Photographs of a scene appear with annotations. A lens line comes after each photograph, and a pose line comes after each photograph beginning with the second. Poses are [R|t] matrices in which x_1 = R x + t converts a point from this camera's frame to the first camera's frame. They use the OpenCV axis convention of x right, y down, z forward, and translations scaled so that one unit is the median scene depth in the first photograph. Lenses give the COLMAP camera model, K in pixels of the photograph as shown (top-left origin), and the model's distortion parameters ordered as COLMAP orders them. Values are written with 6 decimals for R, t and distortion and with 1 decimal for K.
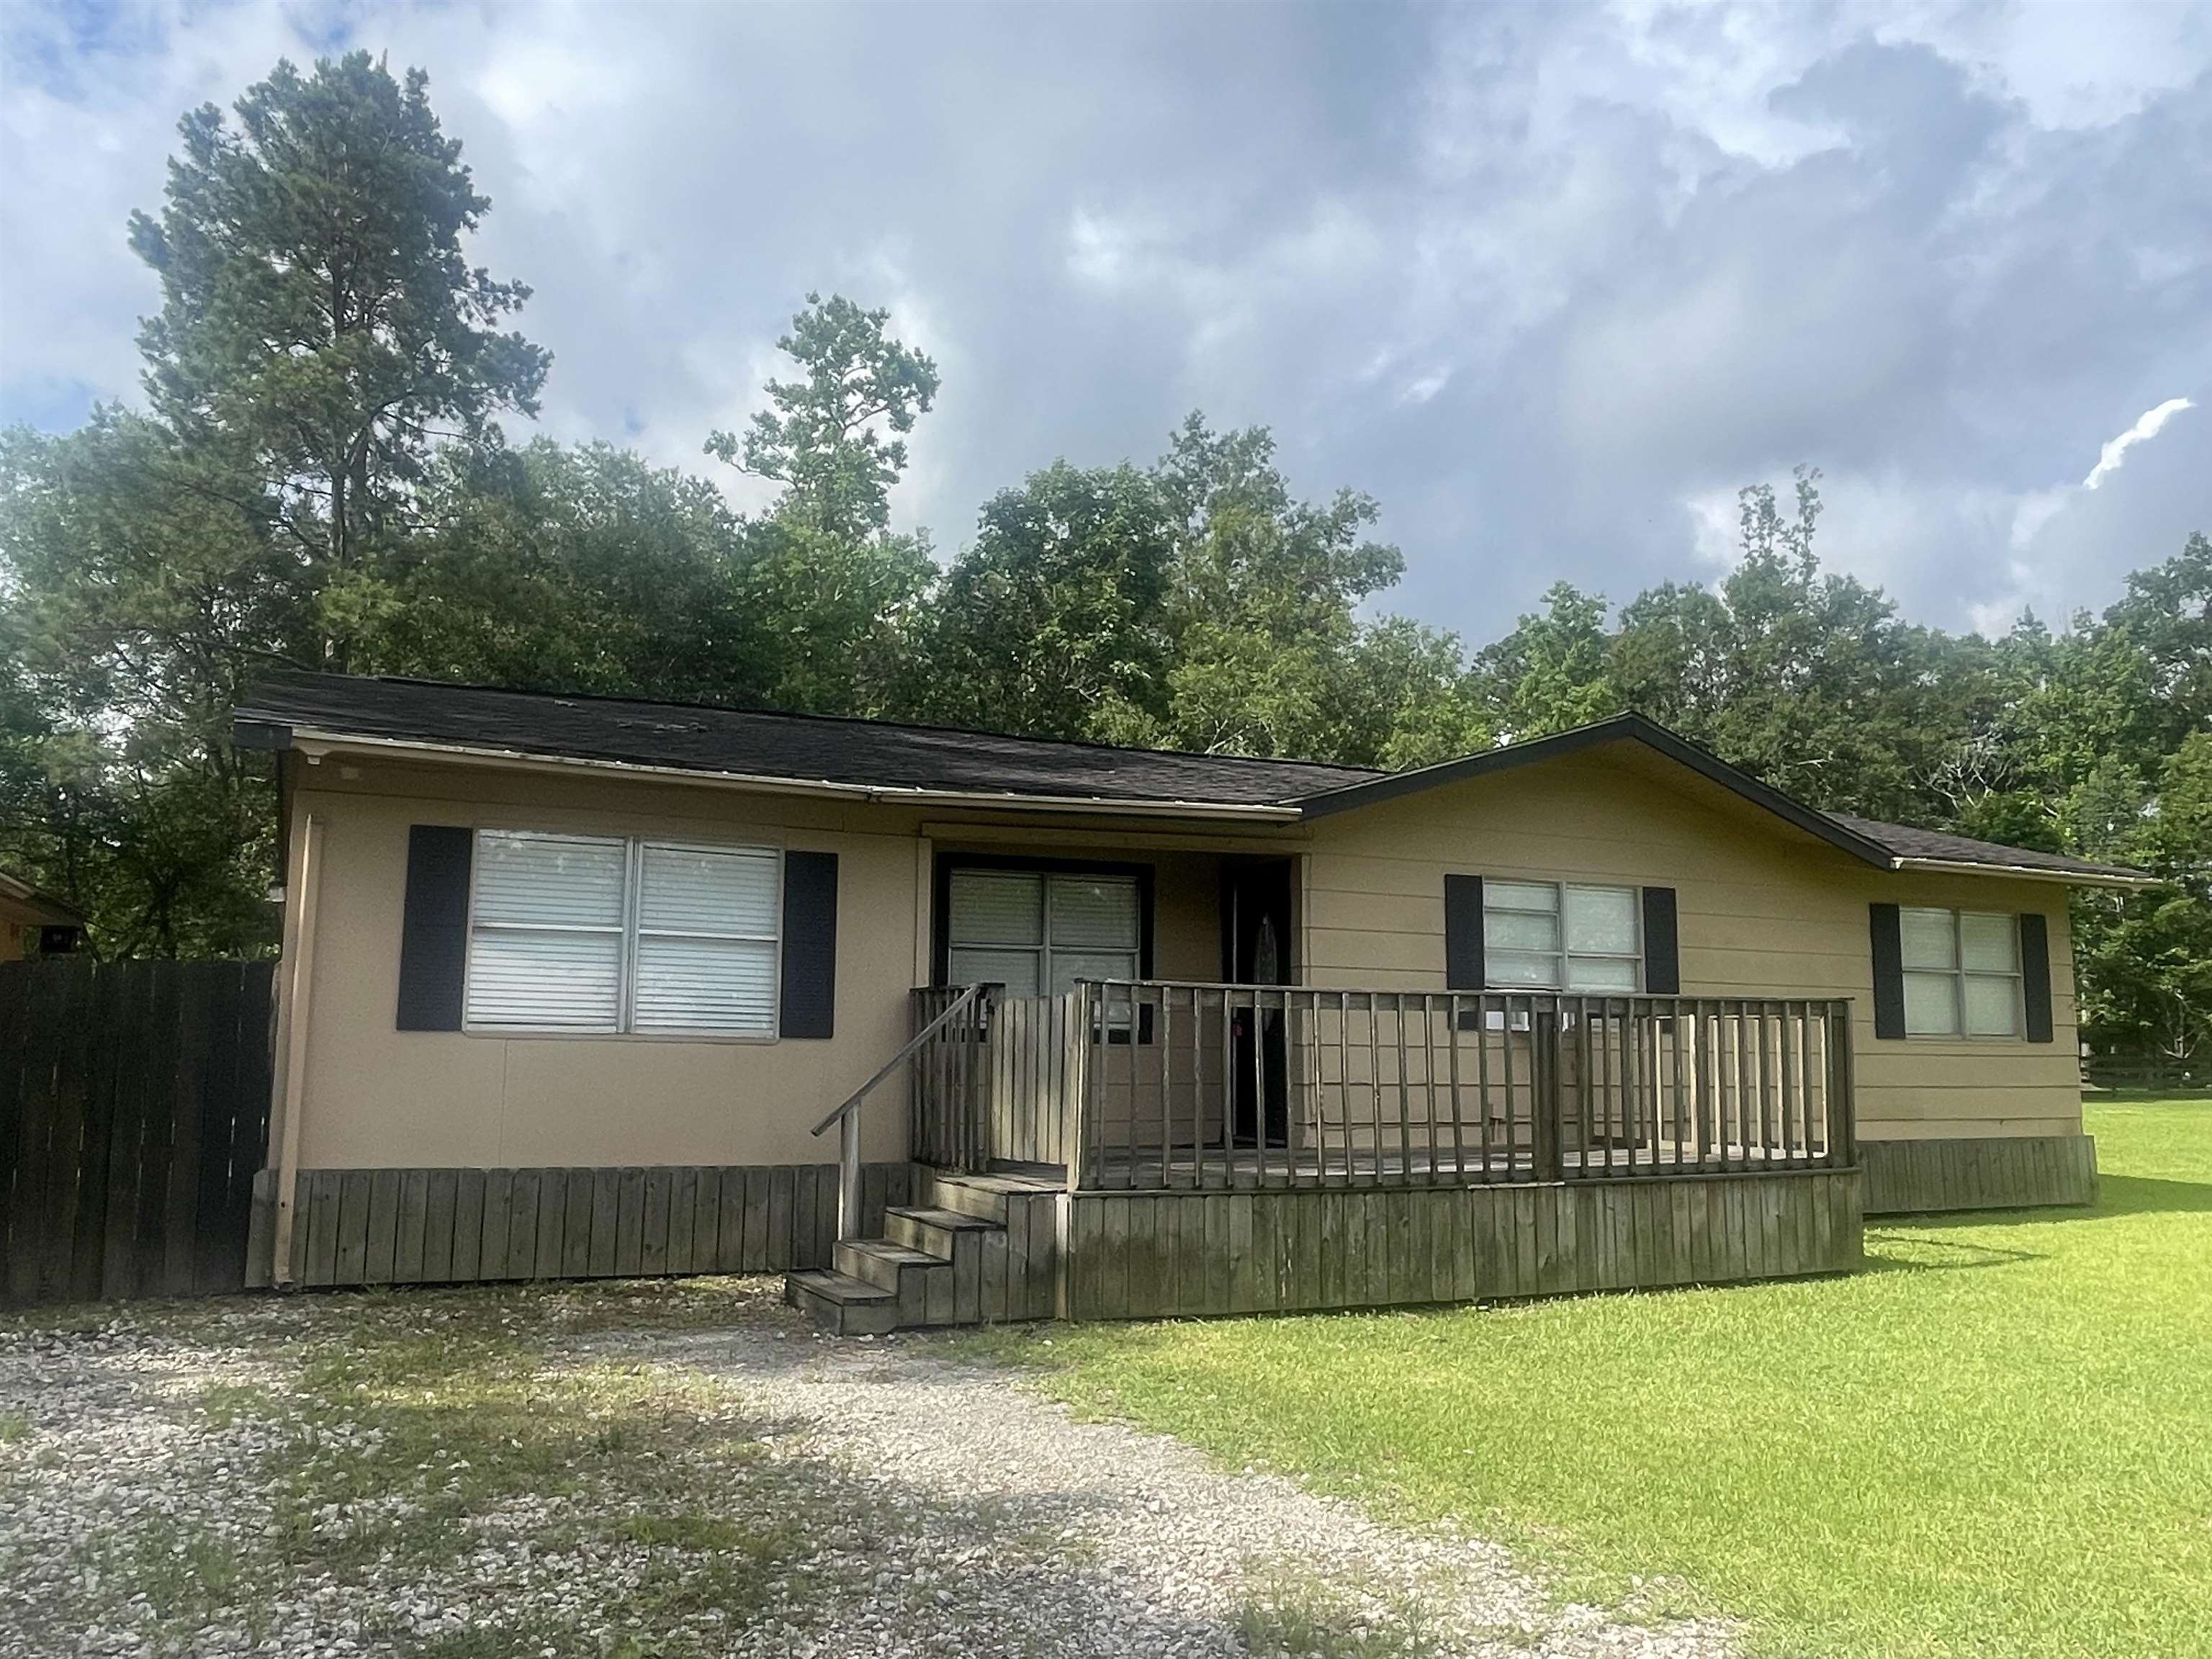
lens RADIAL K [[1695.5, 0, 1113.7], [0, 1695.5, 844.4], [0, 0, 1]] dist [0.006803, -0.012444]
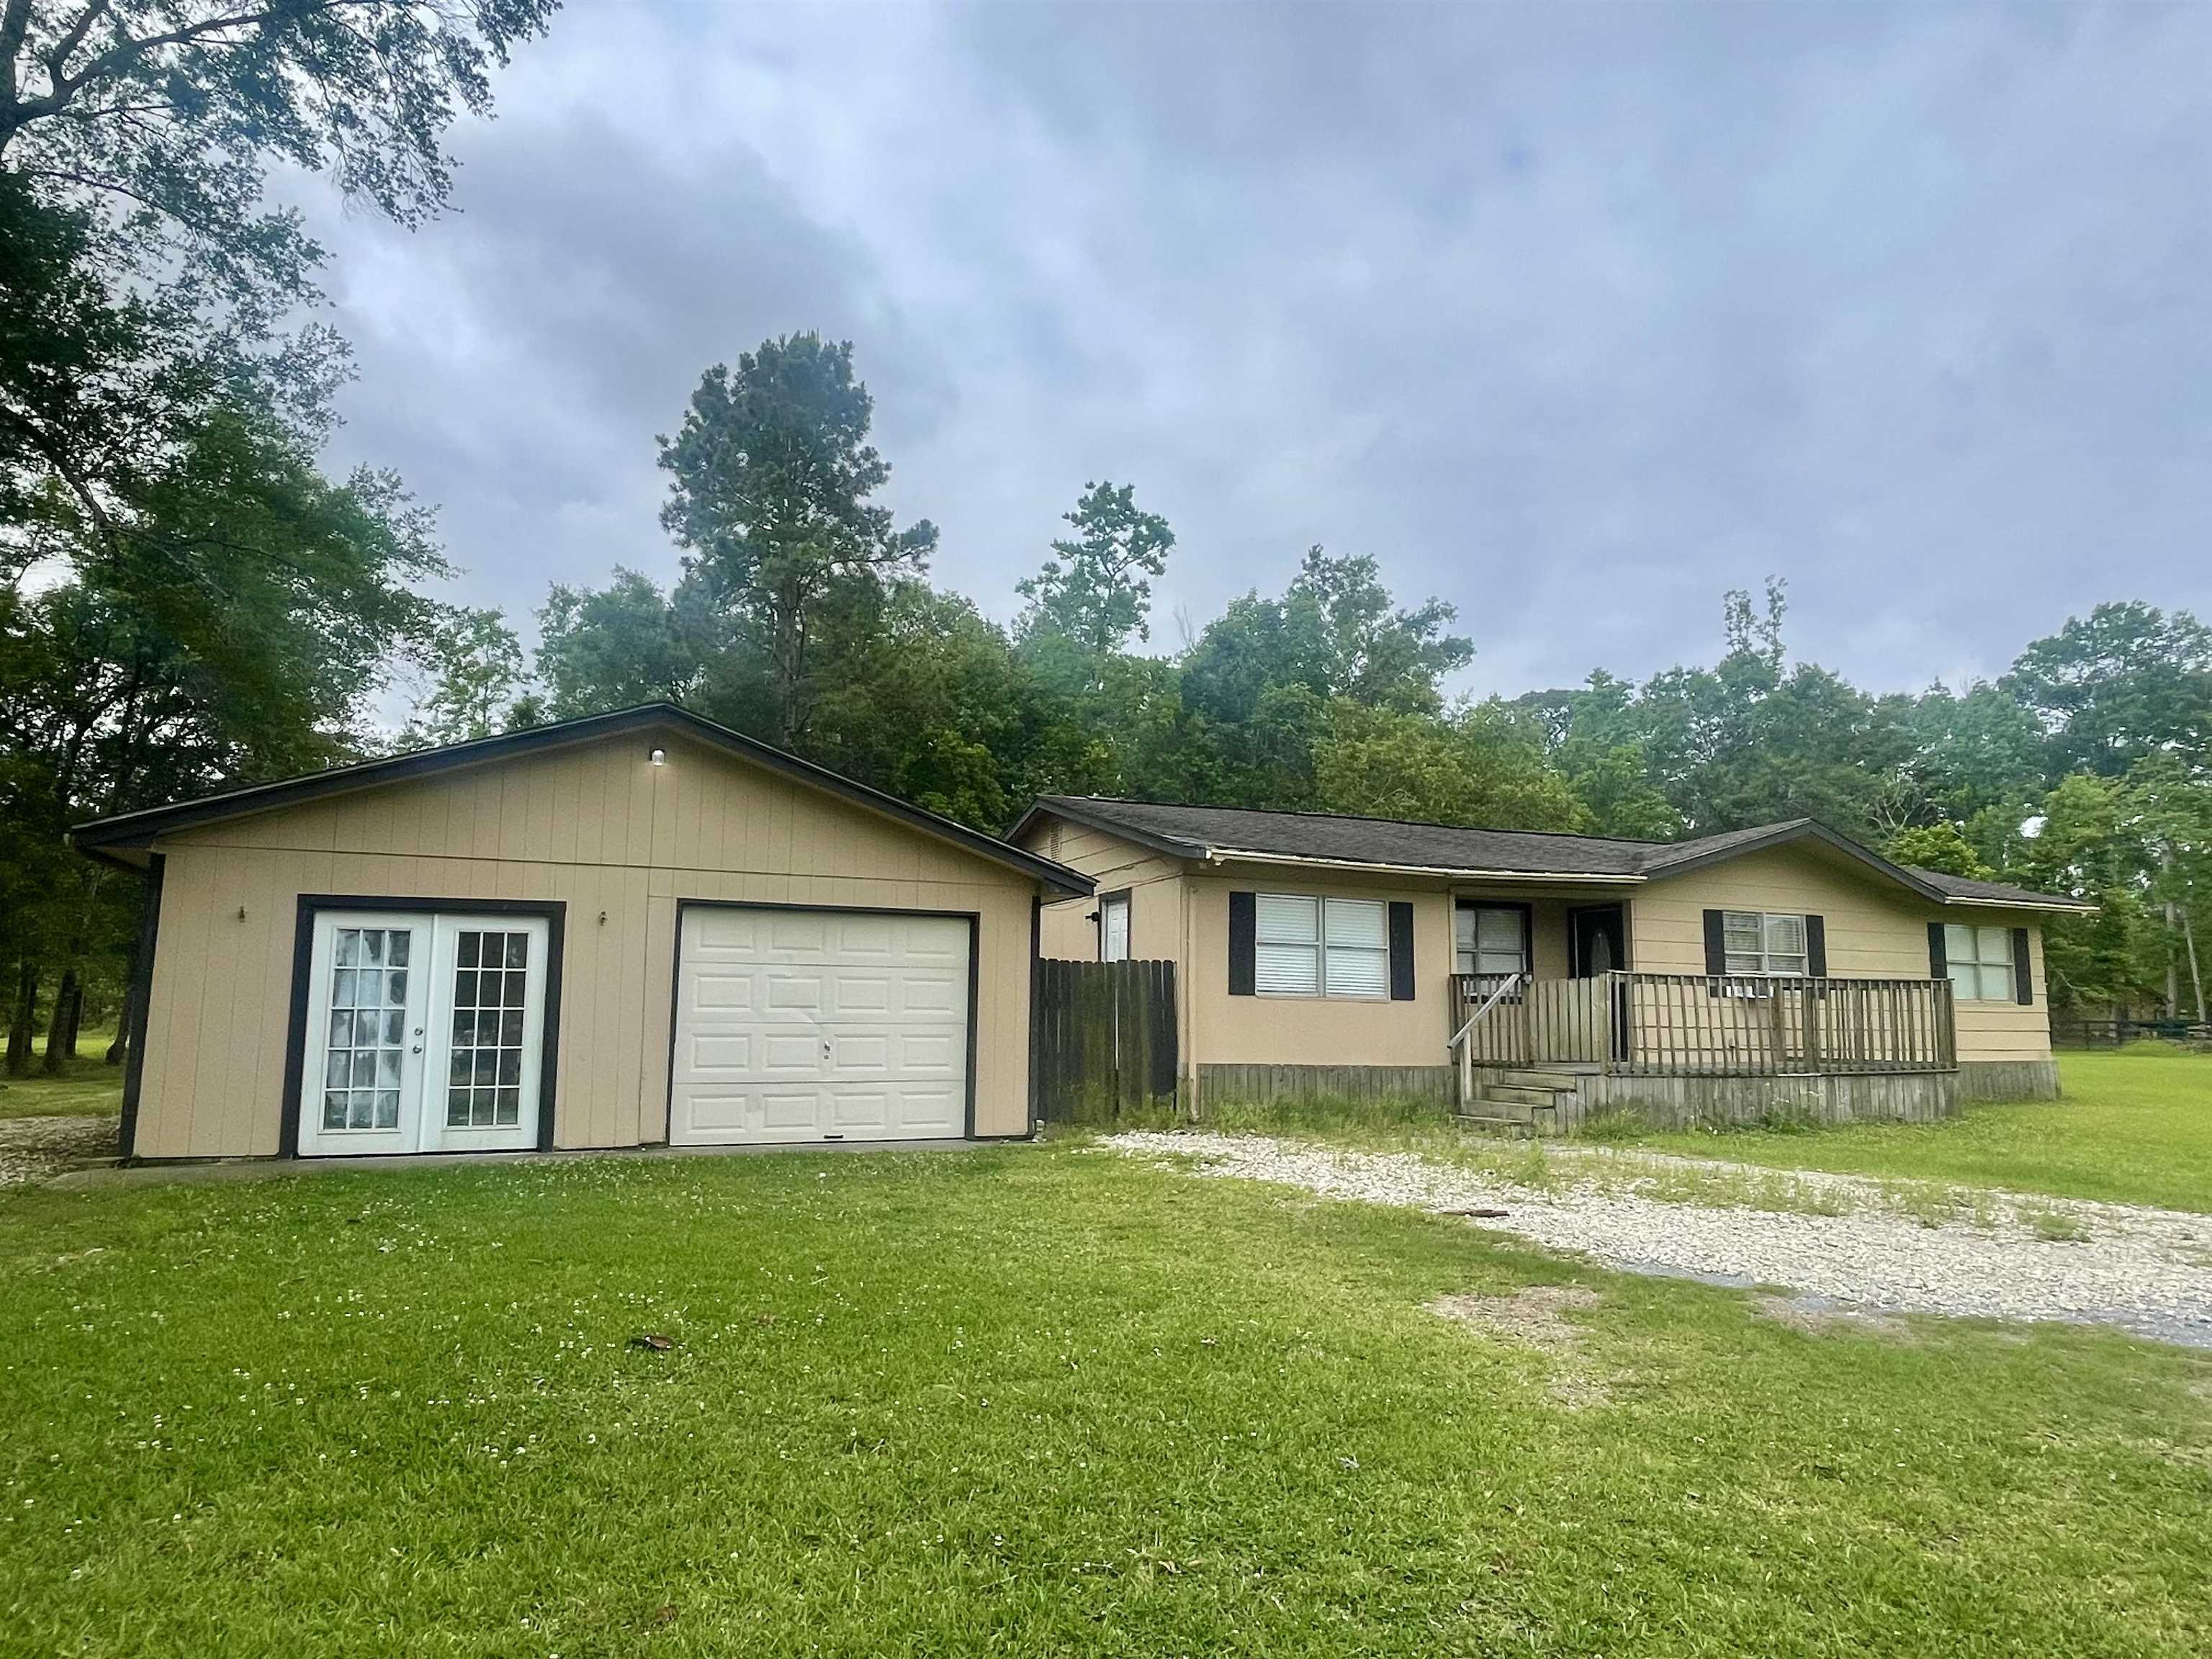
lens RADIAL K [[1358.1, 0, 1096.1], [0, 1358.1, 835.4], [0, 0, 1]] dist [-0.036024, 0.000895]
pose [[0.998524, -0.001095, -0.054299, -0.322031], [0.000538, 0.999947, -0.010267, -0.040701], [0.054308, 0.010223, 0.998472, -0.396965]]
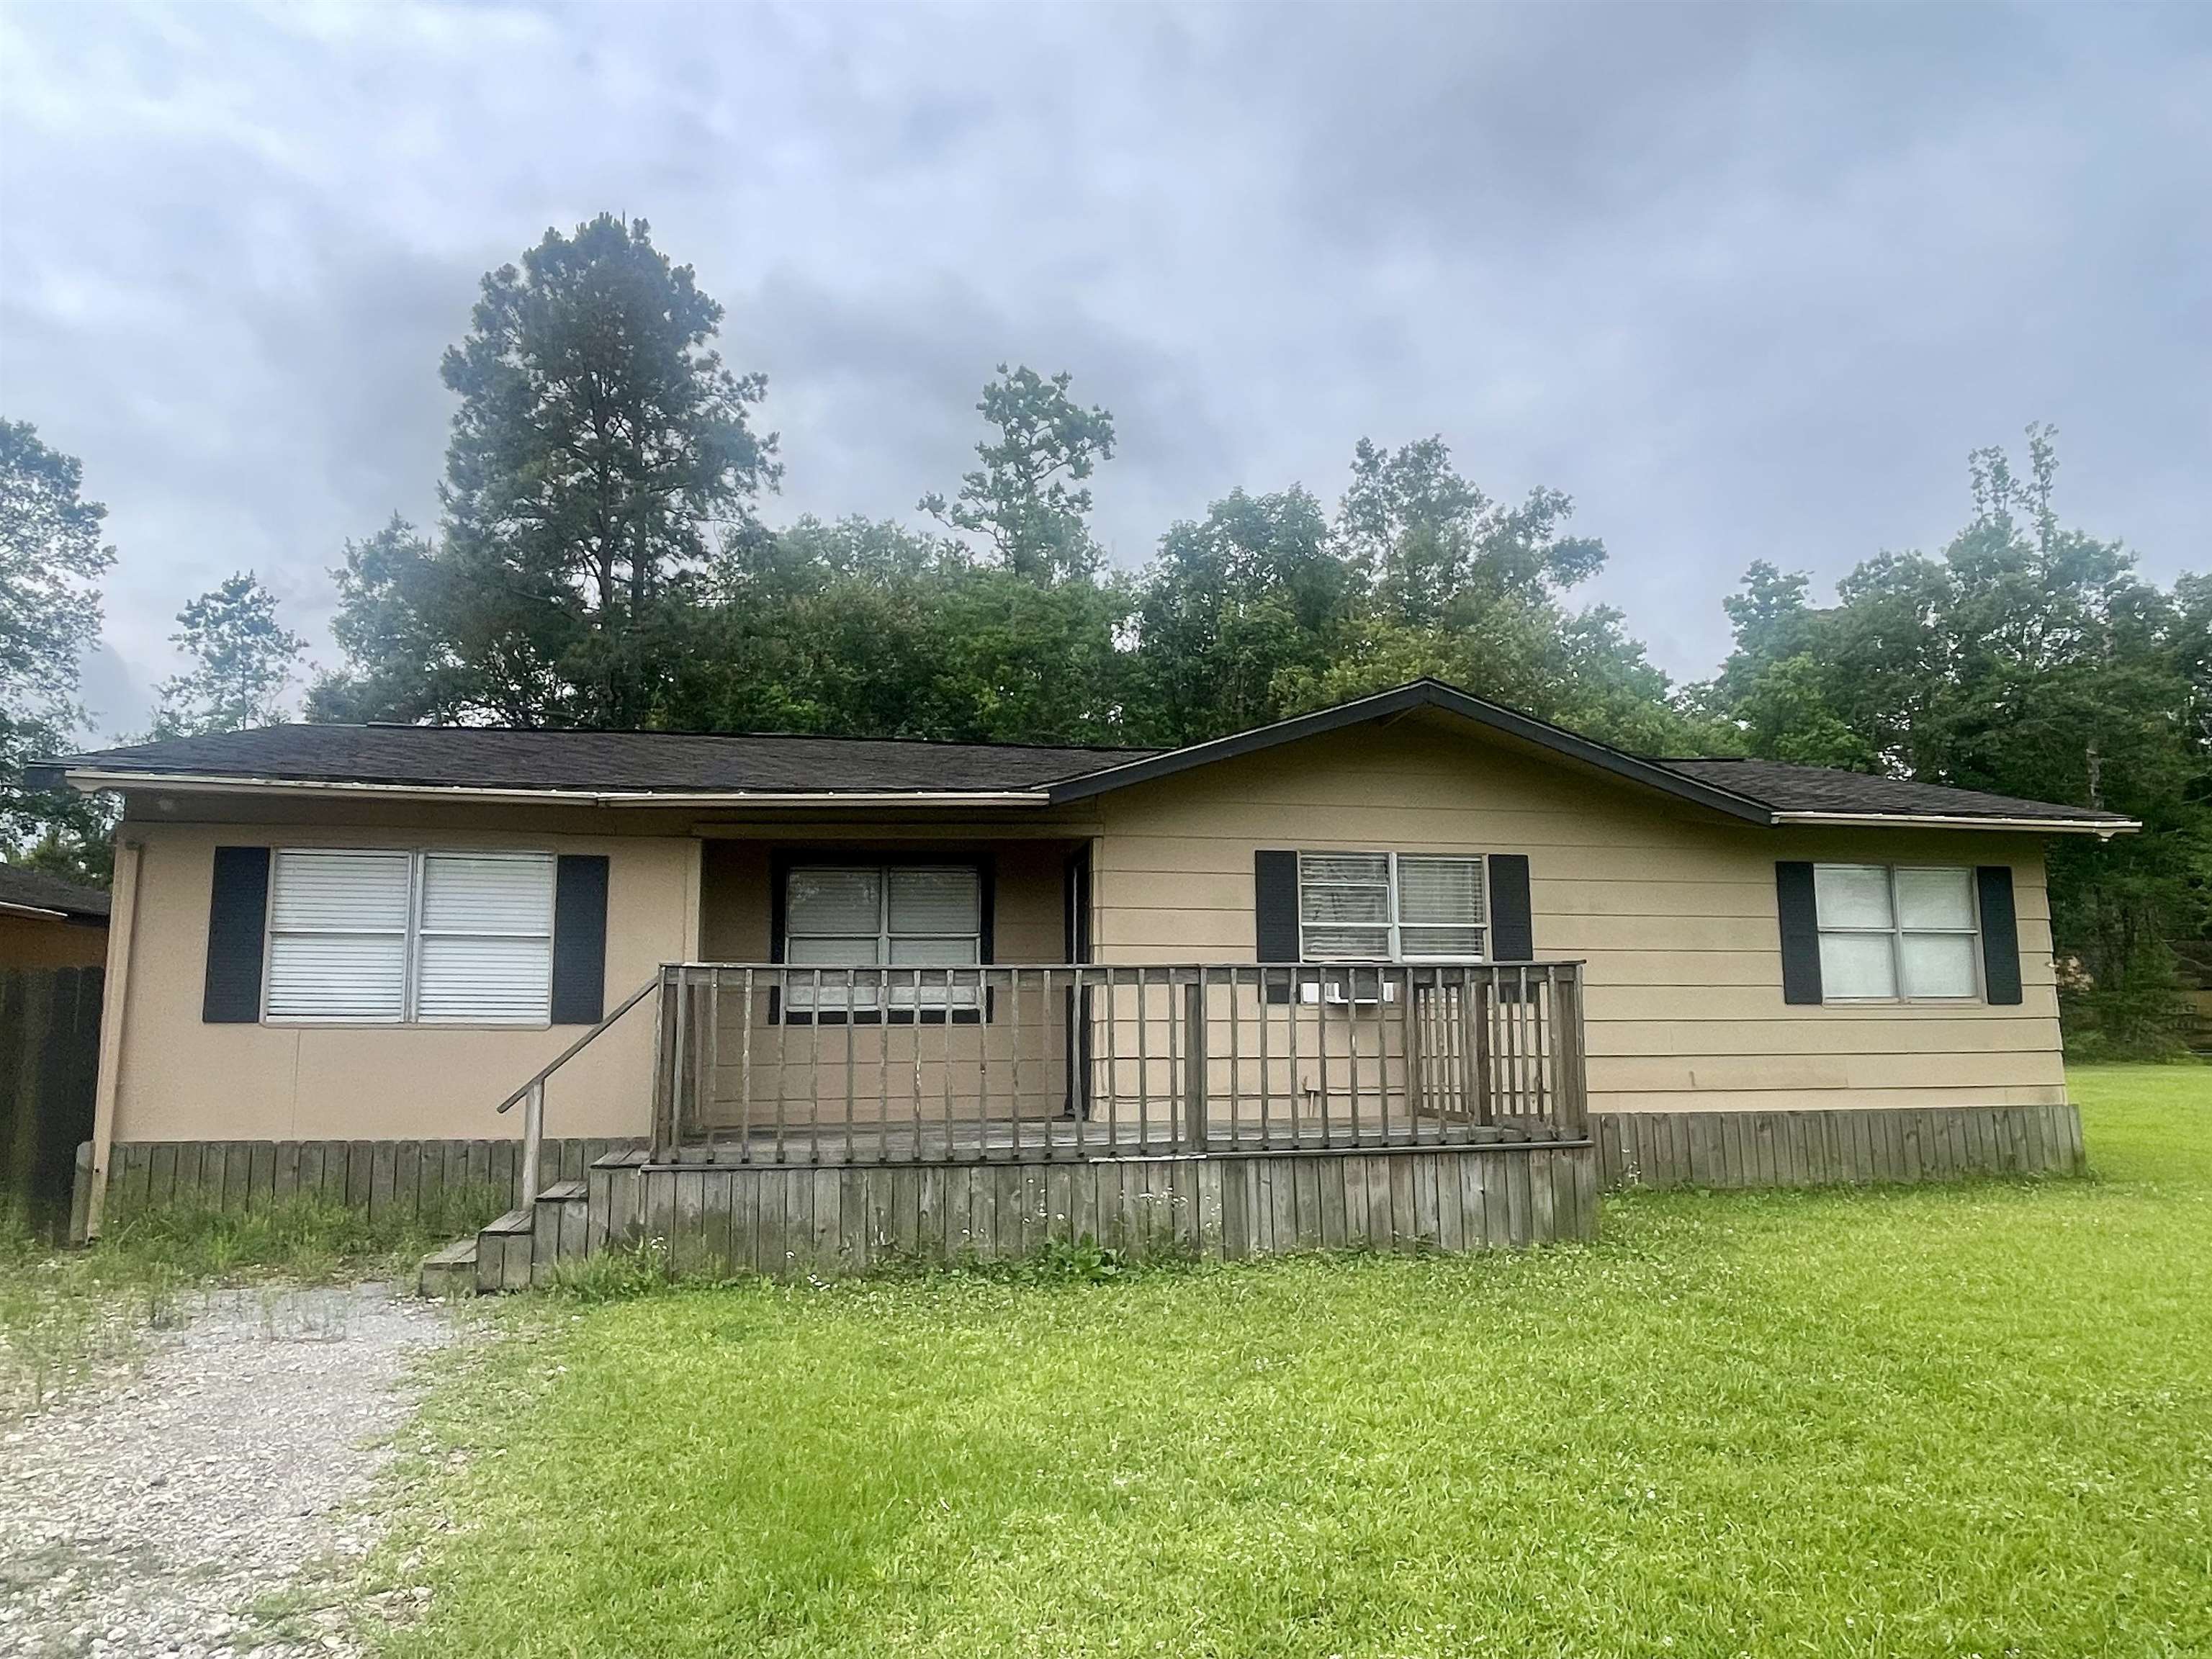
lens RADIAL K [[1511.0, 0, 1083.1], [0, 1511.0, 812.5], [0, 0, 1]] dist [0.010537, -0.021341]
pose [[0.972276, -0.048693, -0.228711, 0.268127], [0.043753, 0.998688, -0.026626, 0.012756], [0.229708, 0.015882, 0.973130, 0.081423]]
